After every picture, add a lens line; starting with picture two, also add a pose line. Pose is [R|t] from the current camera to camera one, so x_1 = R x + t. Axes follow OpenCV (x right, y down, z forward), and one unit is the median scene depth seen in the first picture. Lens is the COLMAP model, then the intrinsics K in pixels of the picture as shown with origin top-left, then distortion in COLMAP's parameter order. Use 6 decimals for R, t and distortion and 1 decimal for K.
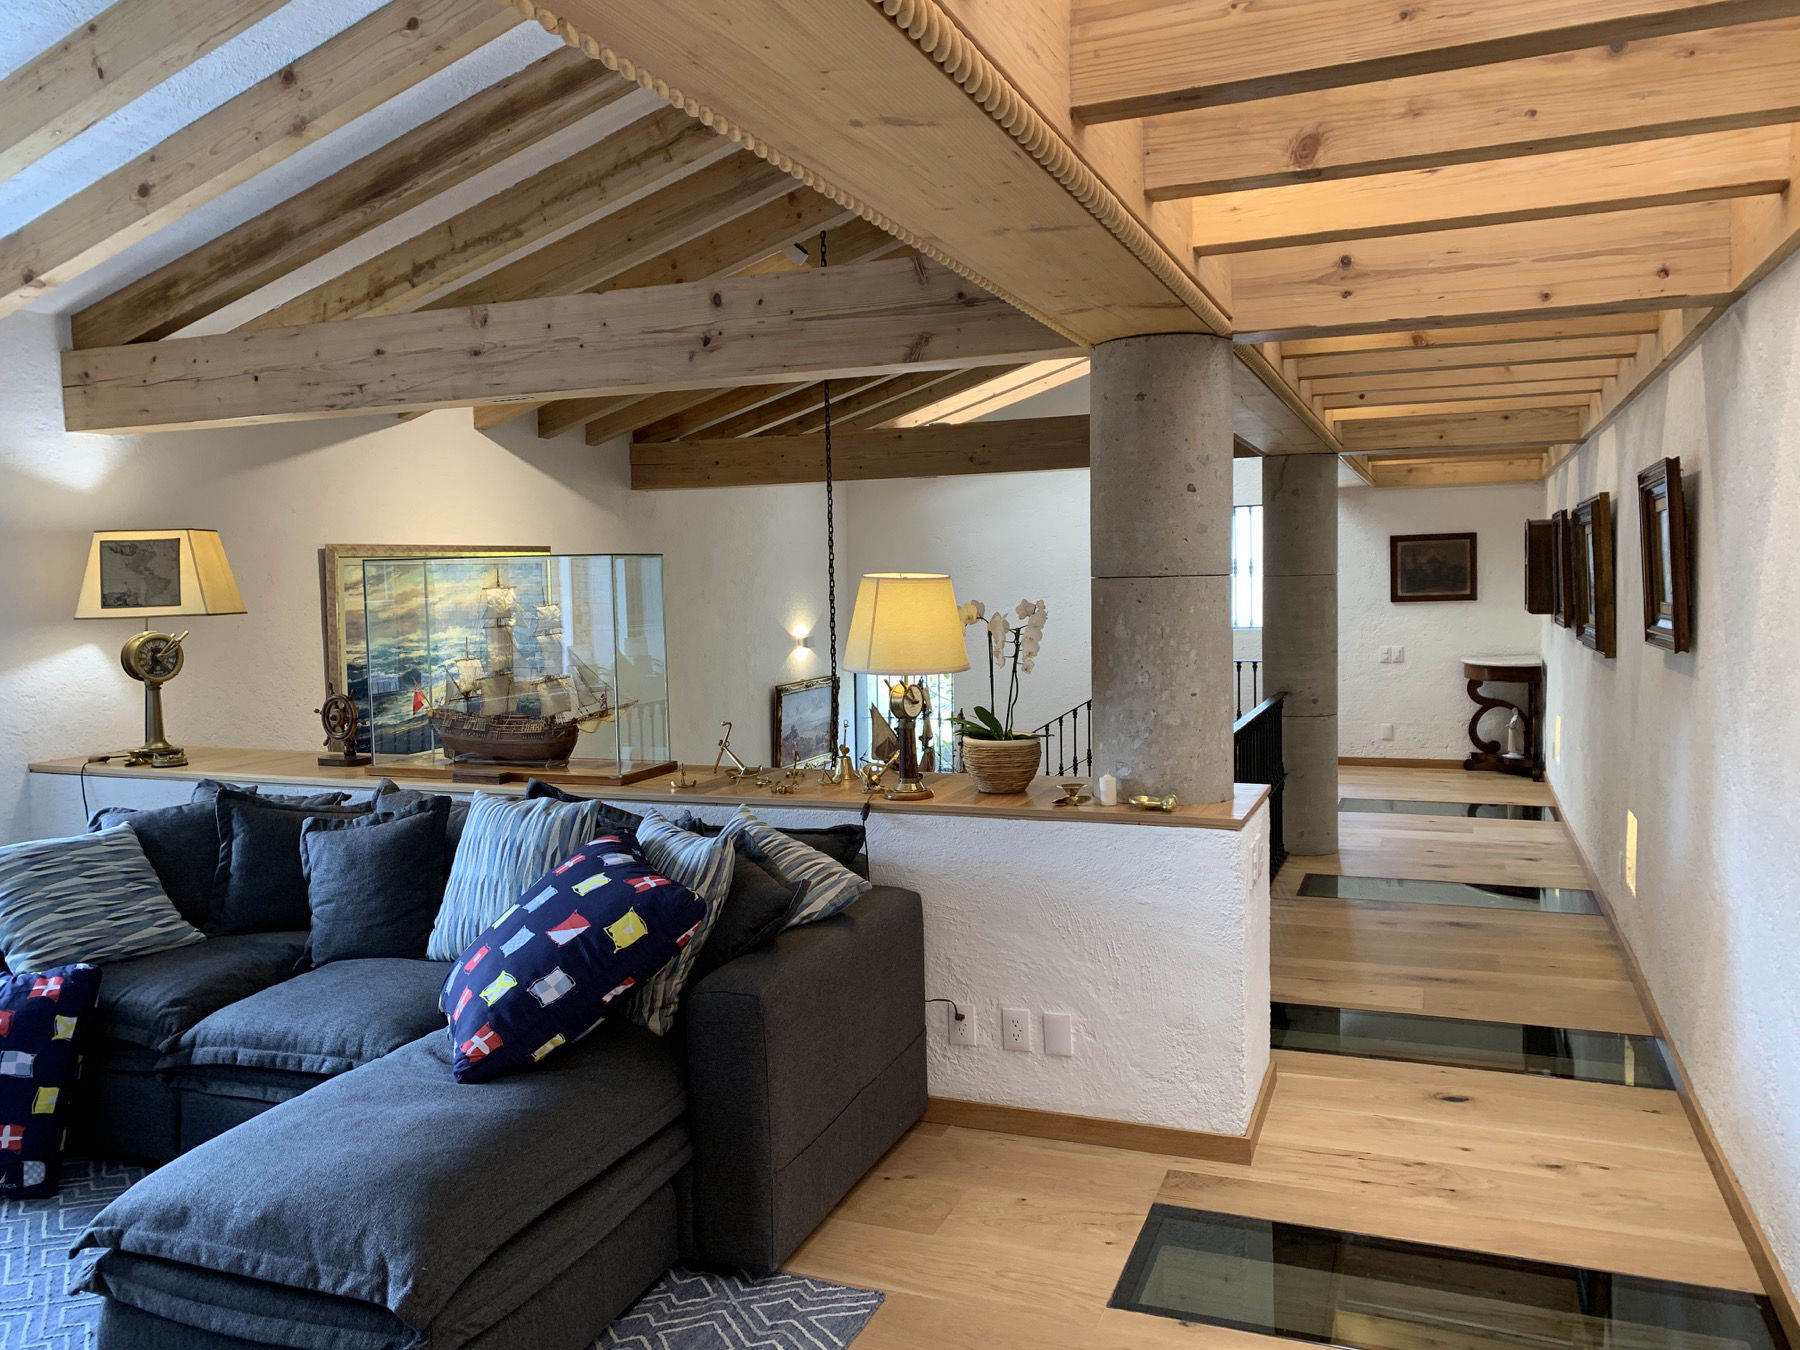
lens RADIAL K [[1386.2, 0, 895.9], [0, 1386.2, 670.7], [0, 0, 1]] dist [-0.000061, -0.000638]
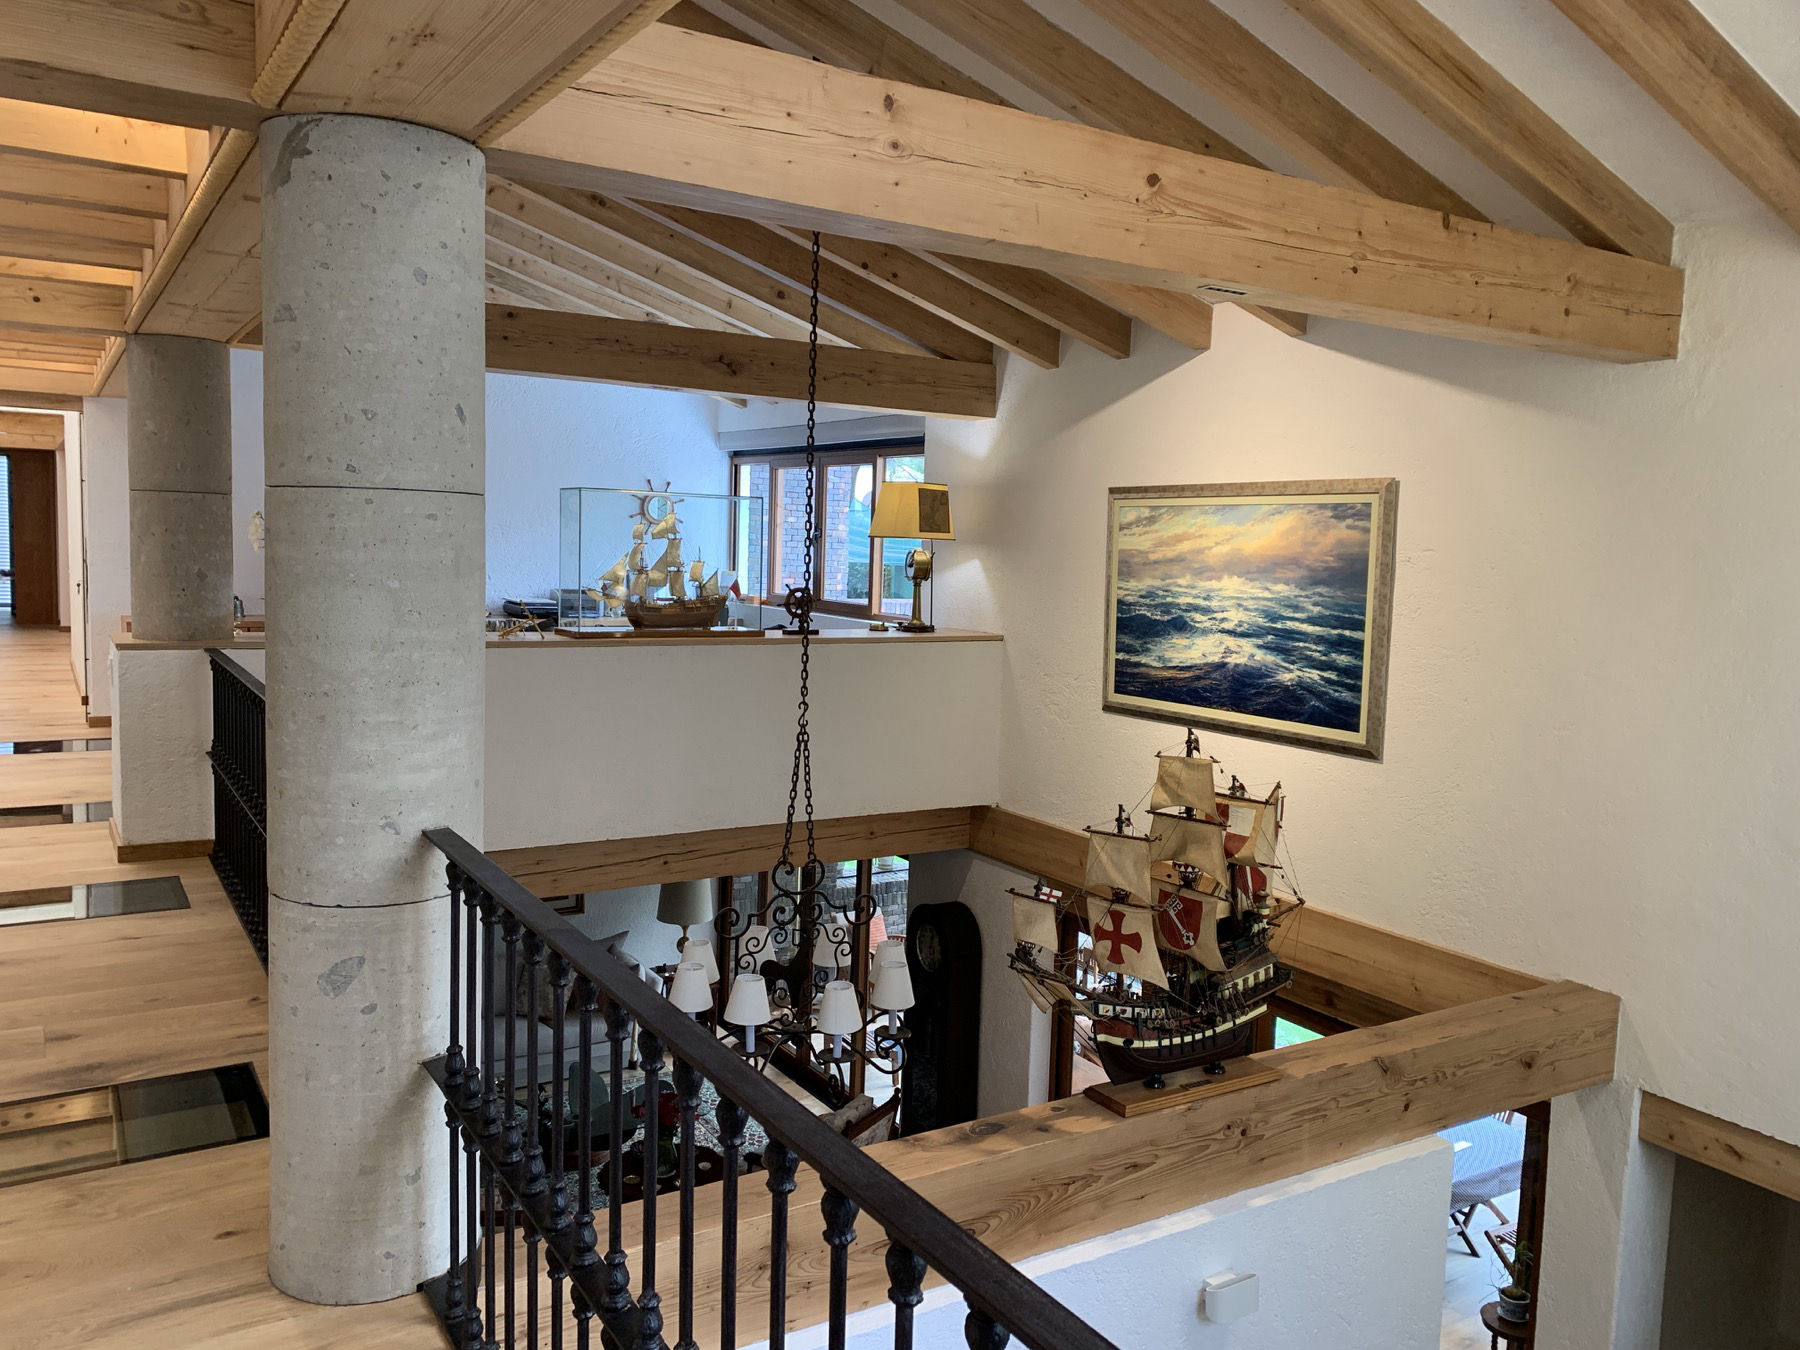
lens RADIAL K [[1386.2, 0, 896.0], [0, 1386.2, 674.6], [0, 0, 1]] dist [-0.000061, -0.000638]
pose [[-0.594034, 0.075268, -0.800911, 0.553311], [-0.079692, 0.985209, 0.151696, -0.093045], [0.800483, 0.153939, -0.579249, 1.442157]]
